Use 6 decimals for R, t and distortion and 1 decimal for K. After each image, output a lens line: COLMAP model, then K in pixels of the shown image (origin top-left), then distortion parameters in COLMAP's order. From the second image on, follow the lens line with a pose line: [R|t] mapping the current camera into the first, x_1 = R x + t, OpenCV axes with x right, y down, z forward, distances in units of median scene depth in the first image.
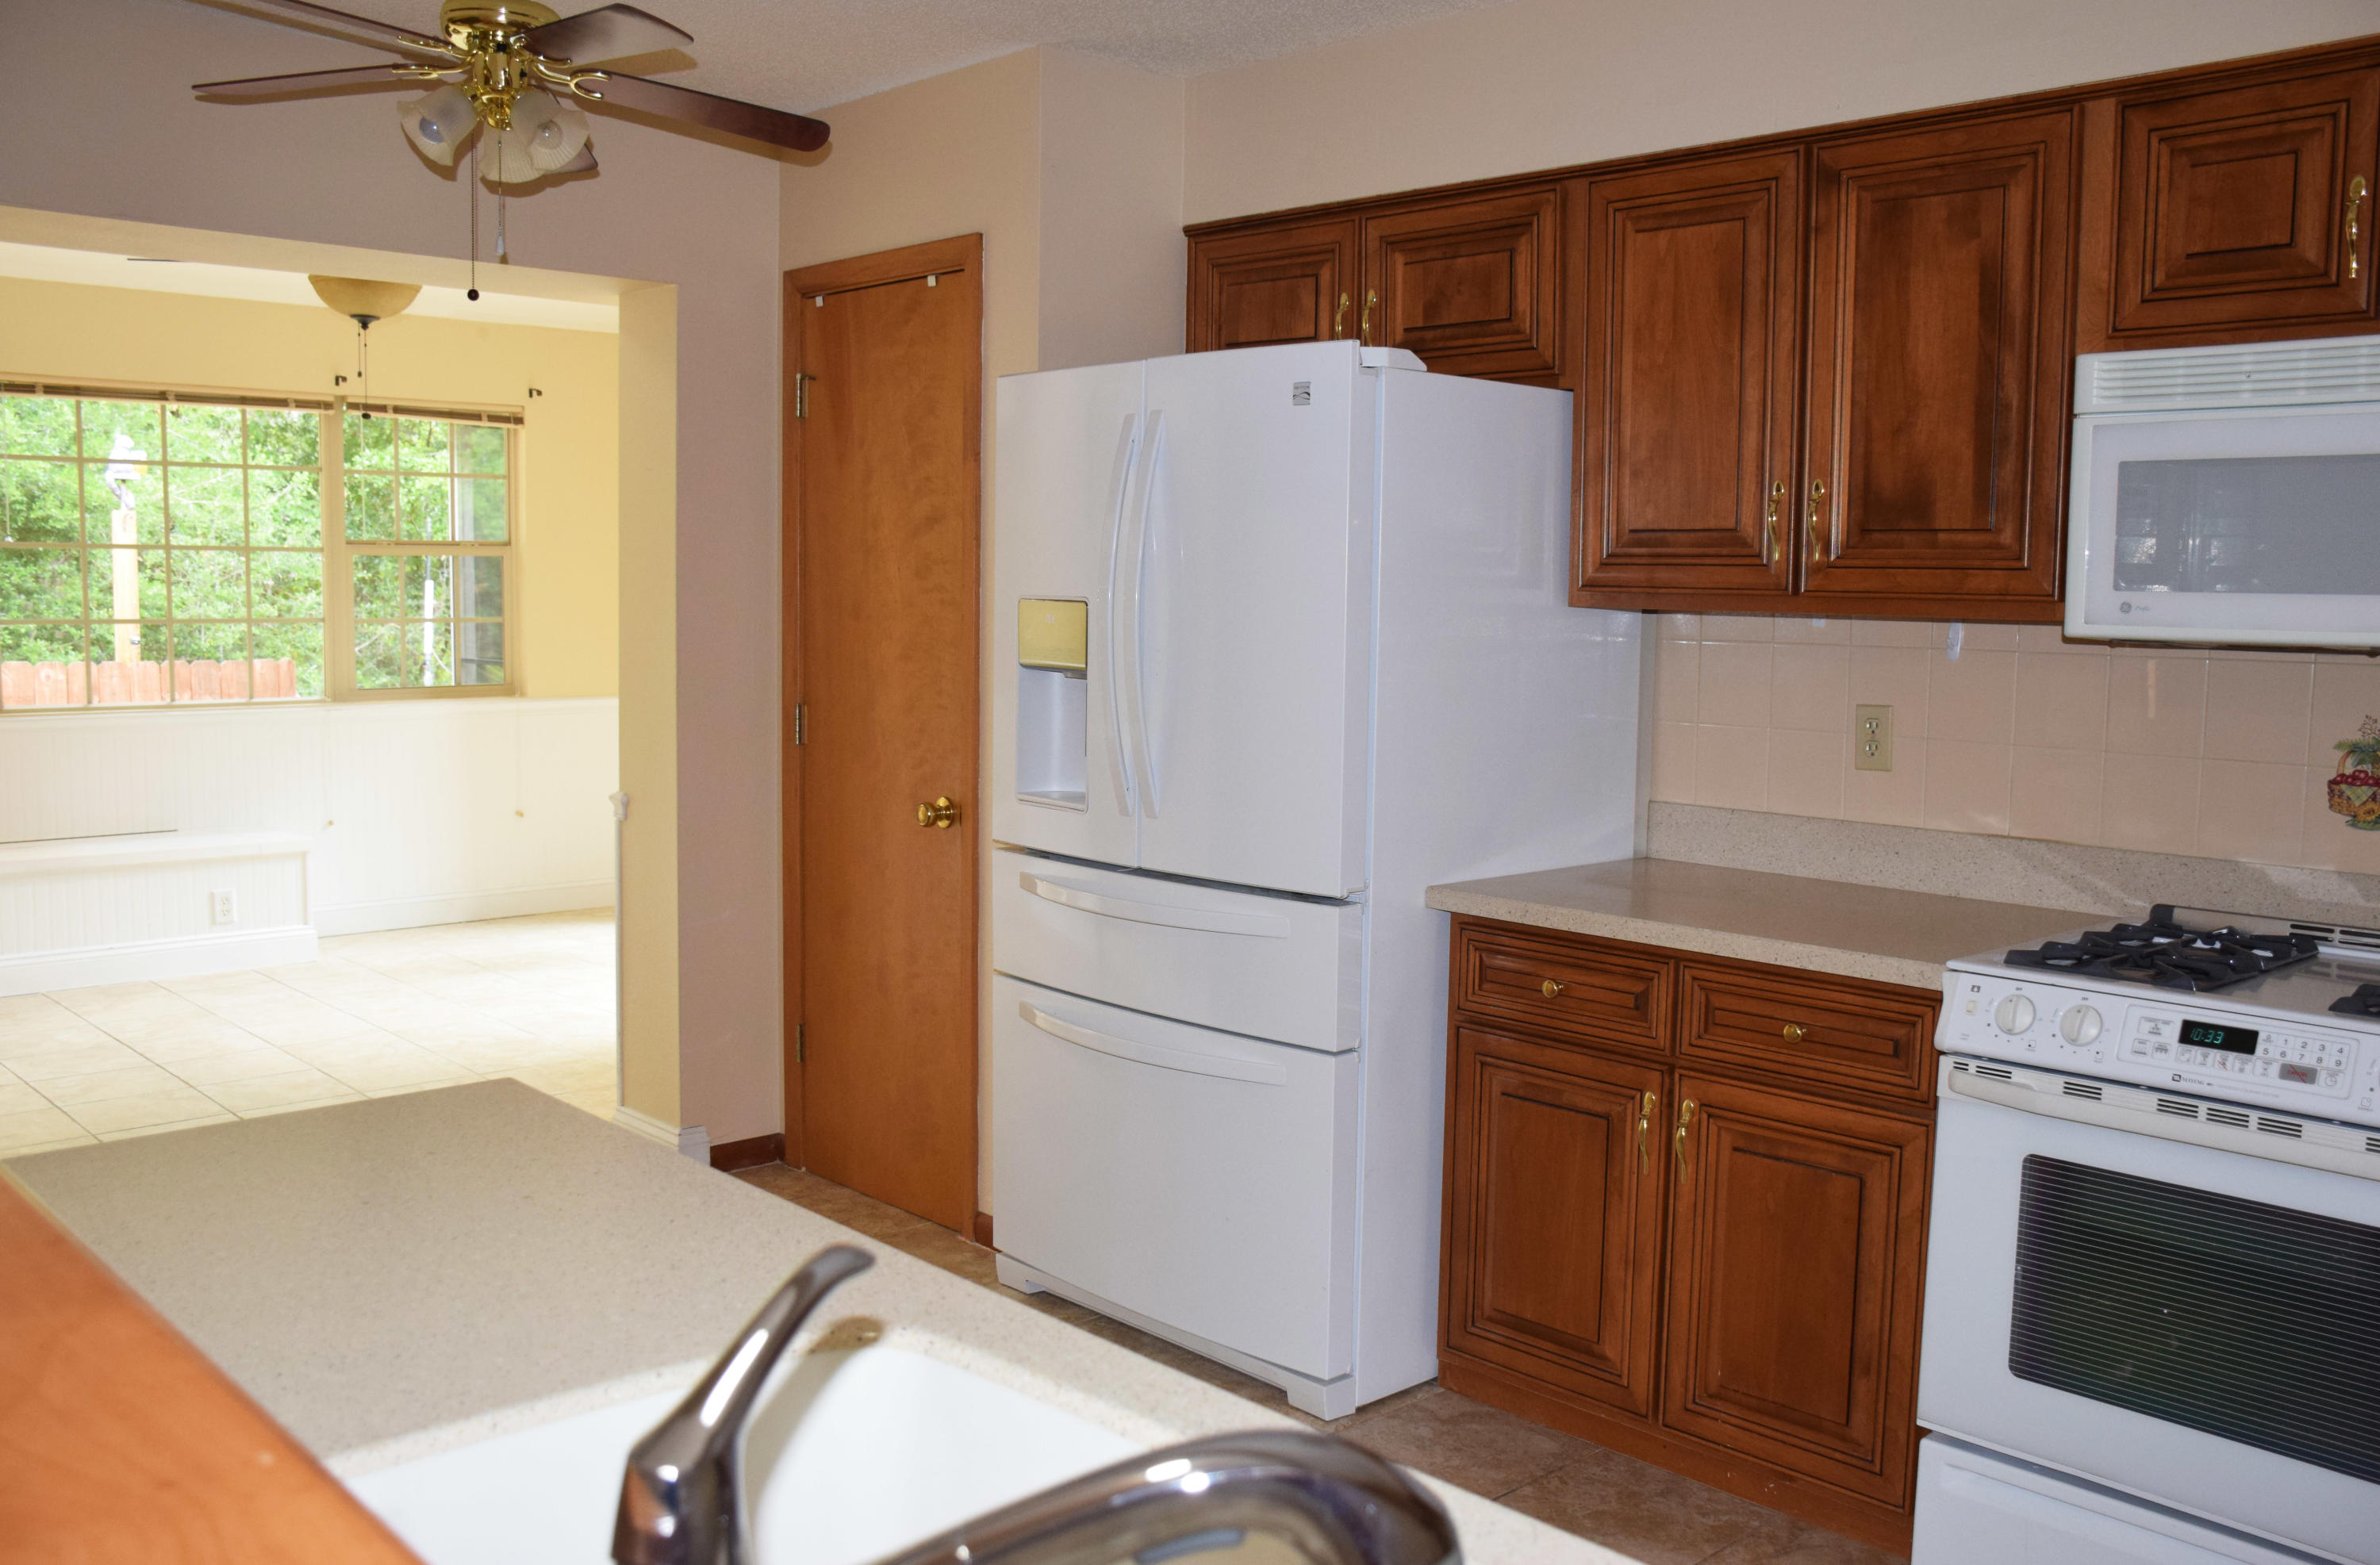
lens RADIAL K [[2036.0, 0, 1190.0], [0, 2036.0, 782.5], [0, 0, 1]] dist [-0.129548, 0.131348]
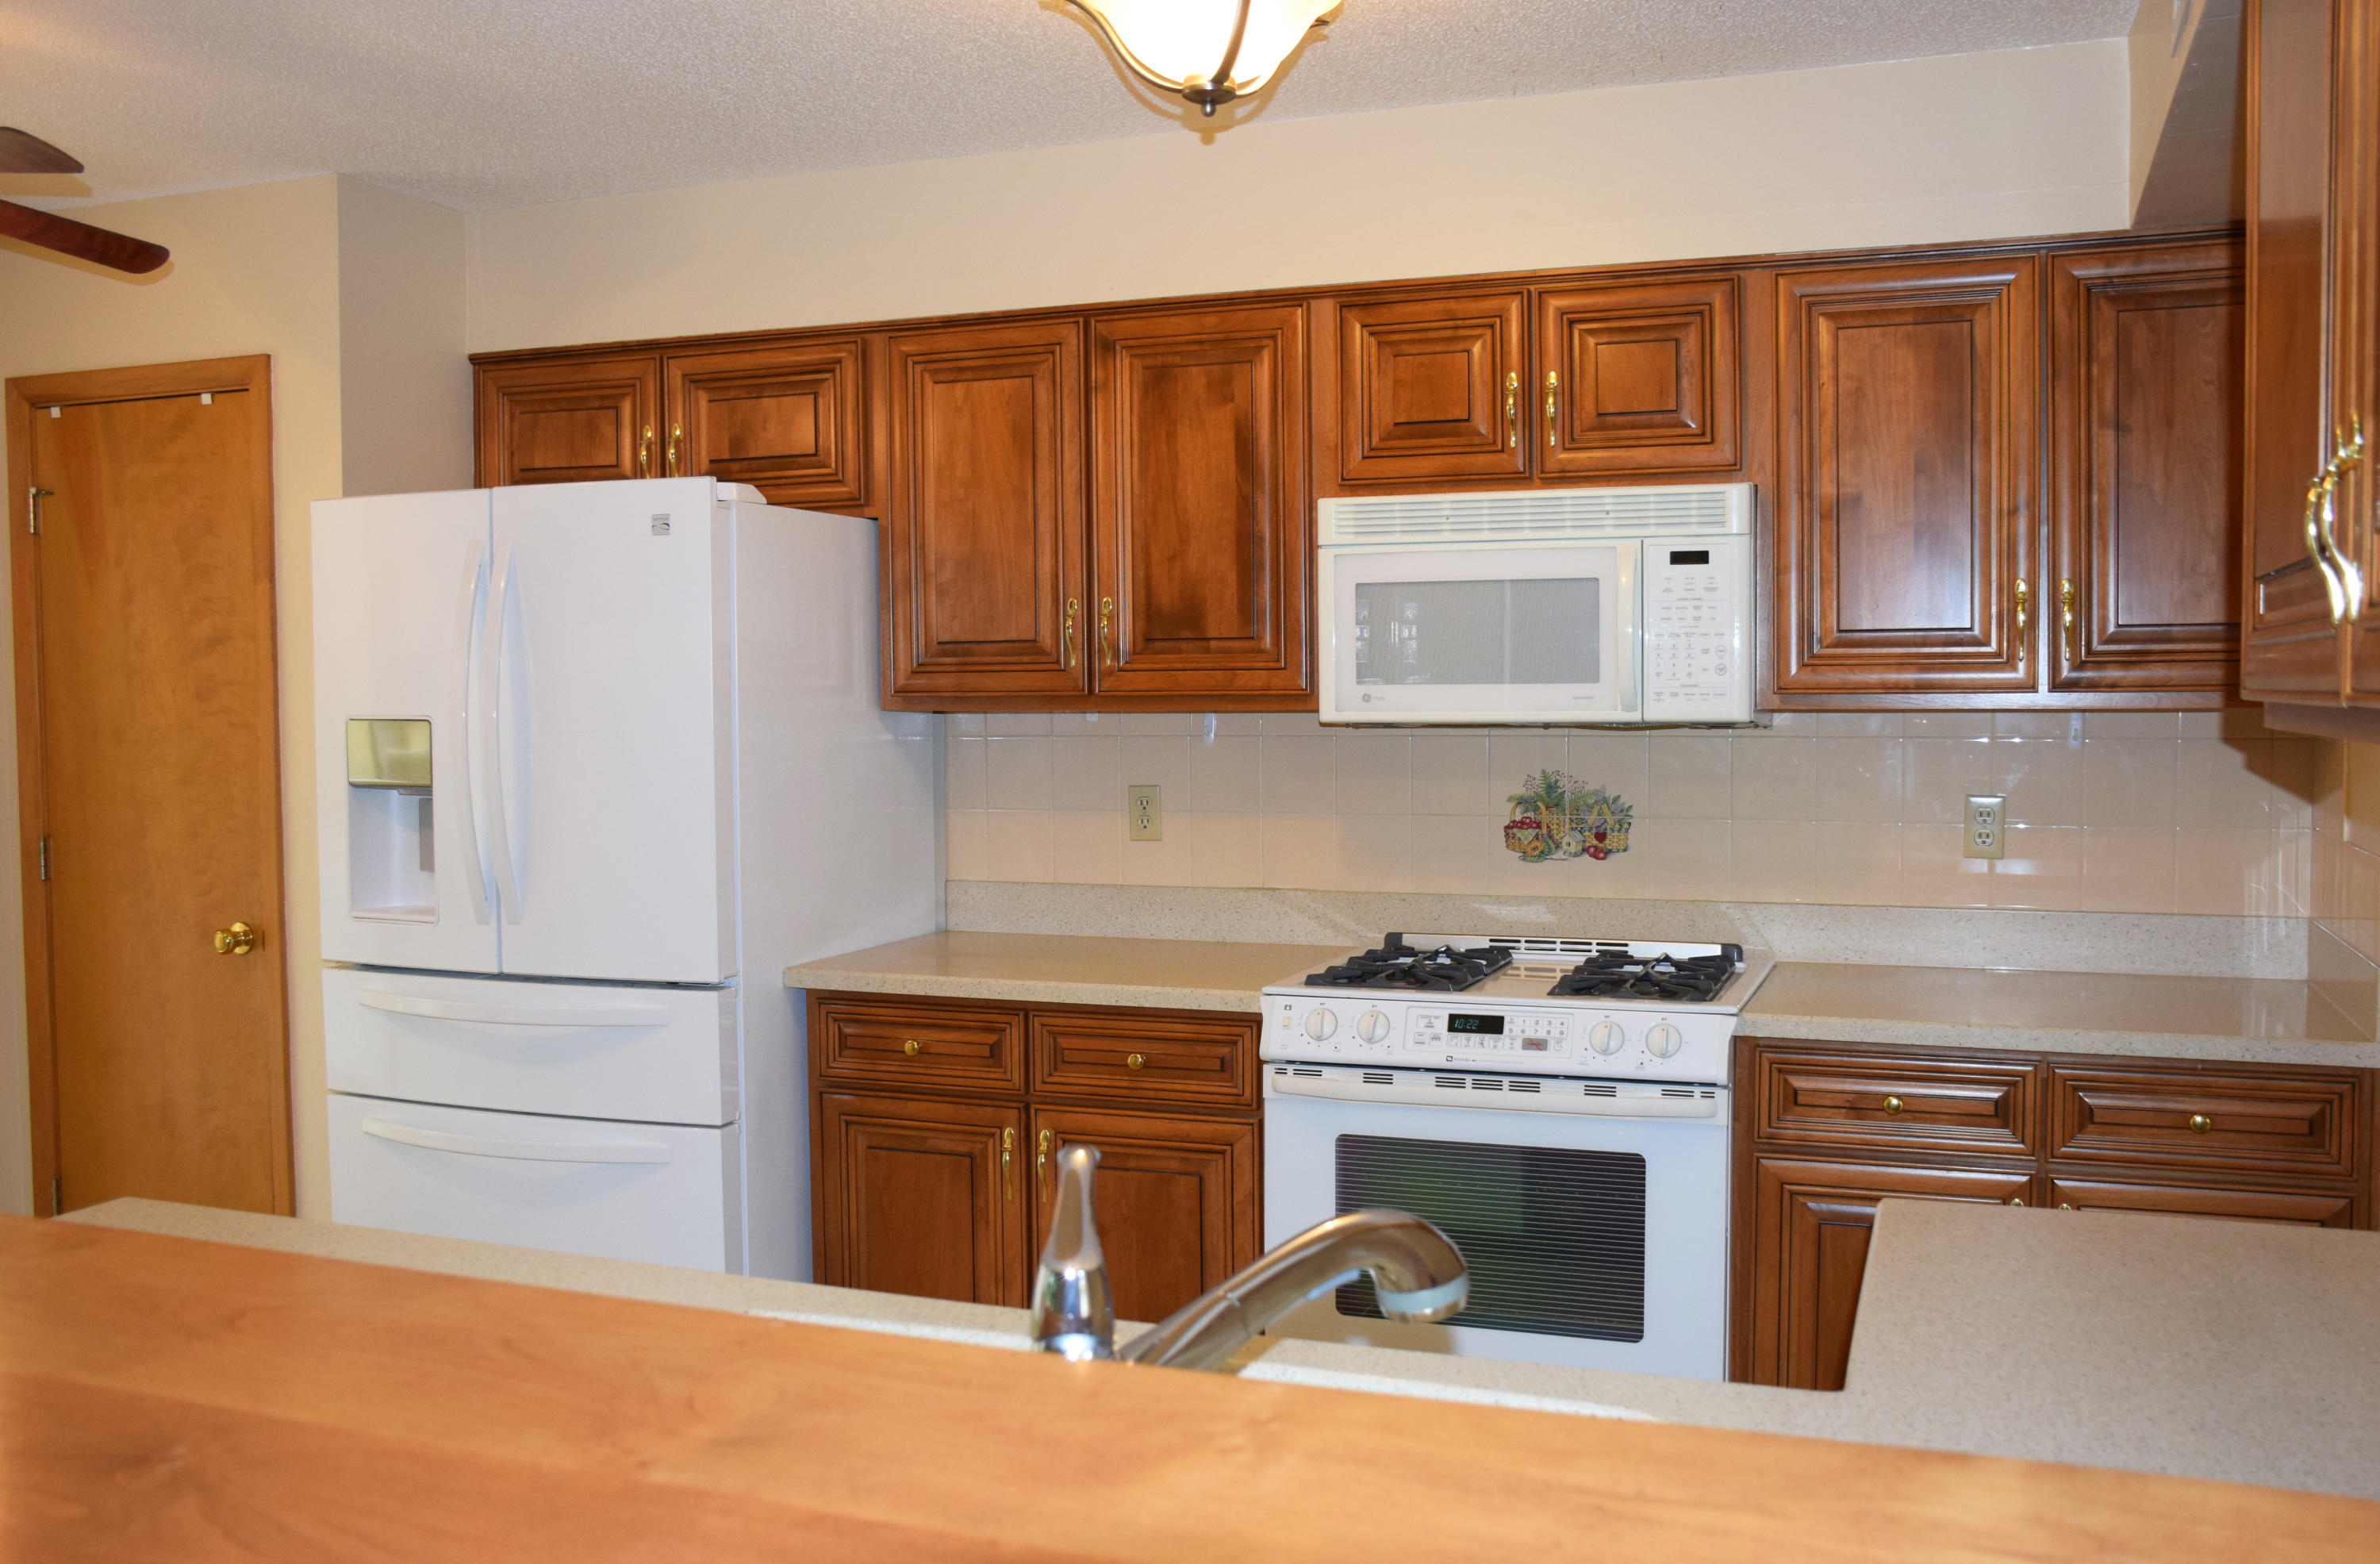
lens RADIAL K [[2074.1, 0, 1190.0], [0, 2074.1, 782.0], [0, 0, 1]] dist [-0.123150, 0.128657]
pose [[0.897055, -0.042565, 0.439864, -0.190782], [0.063751, 0.997403, -0.033497, 0.002199], [-0.437297, 0.058090, 0.897439, -0.117855]]
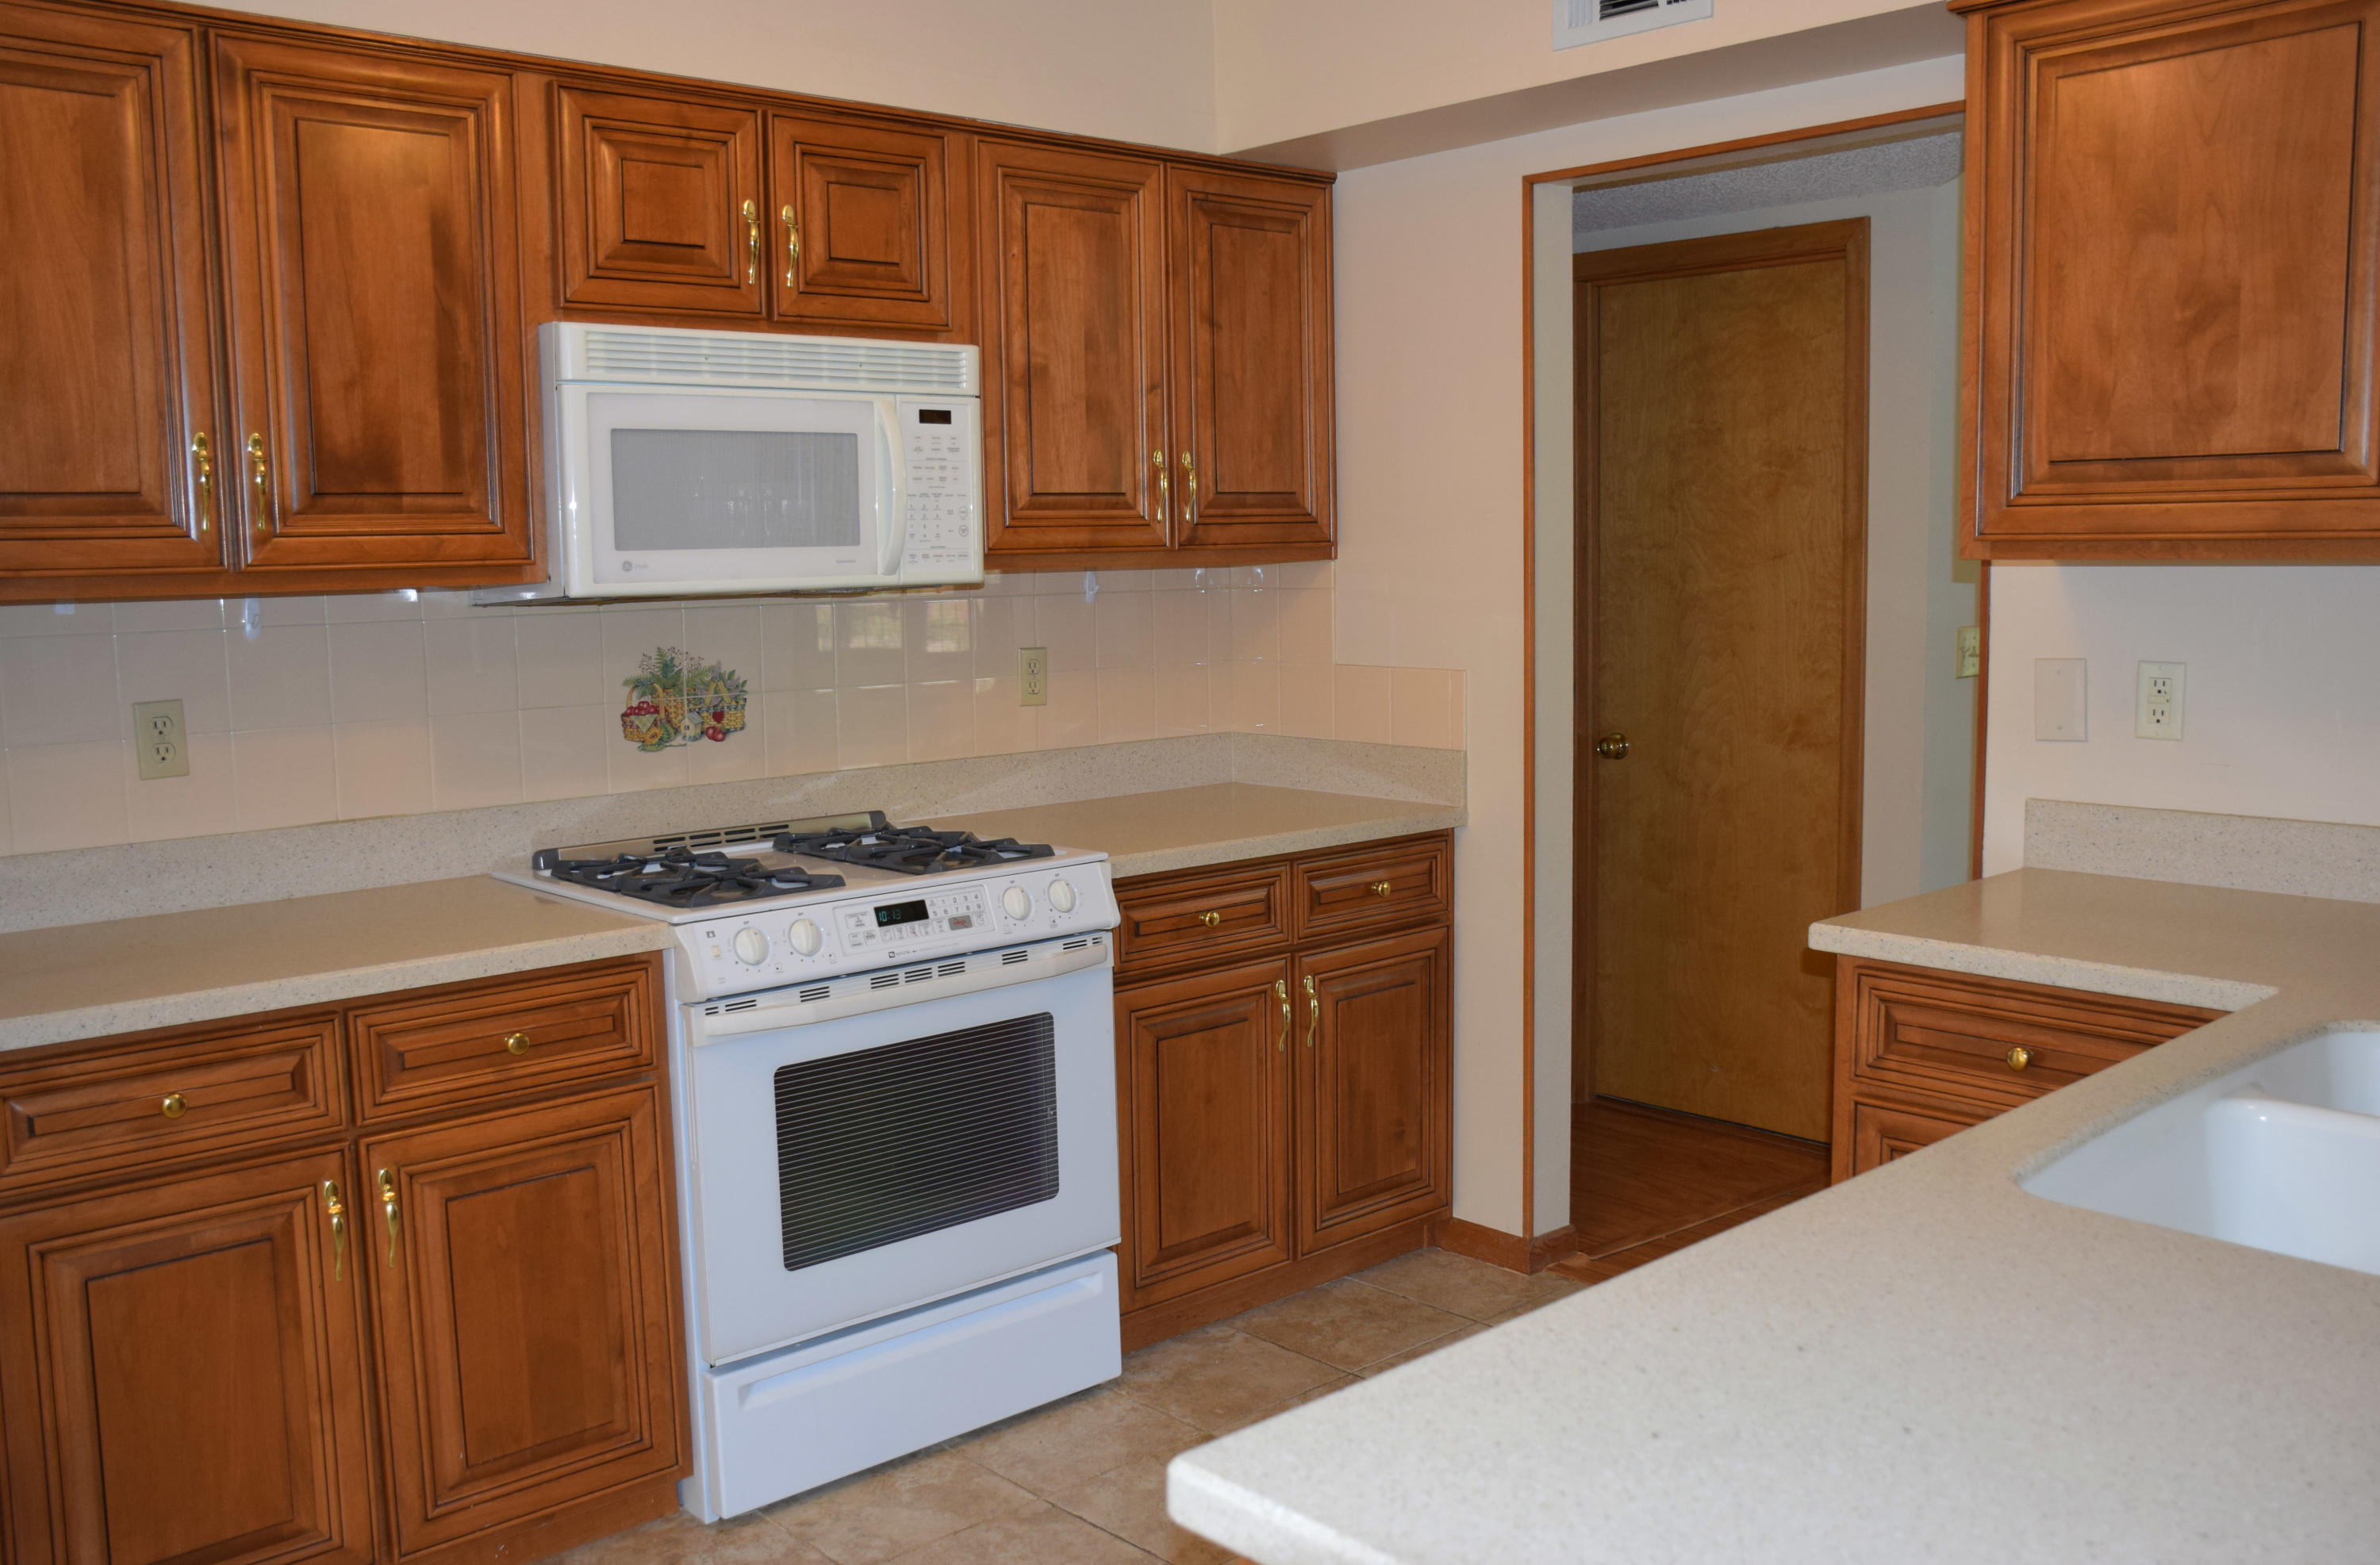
lens RADIAL K [[2073.7, 0, 1190.0], [0, 2073.7, 782.5], [0, 0, 1]] dist [-0.123150, 0.128657]
pose [[0.008490, -0.128497, 0.991674, -0.565330], [0.113739, 0.985397, 0.126710, -0.070639], [-0.993474, 0.111716, 0.022981, 0.616460]]
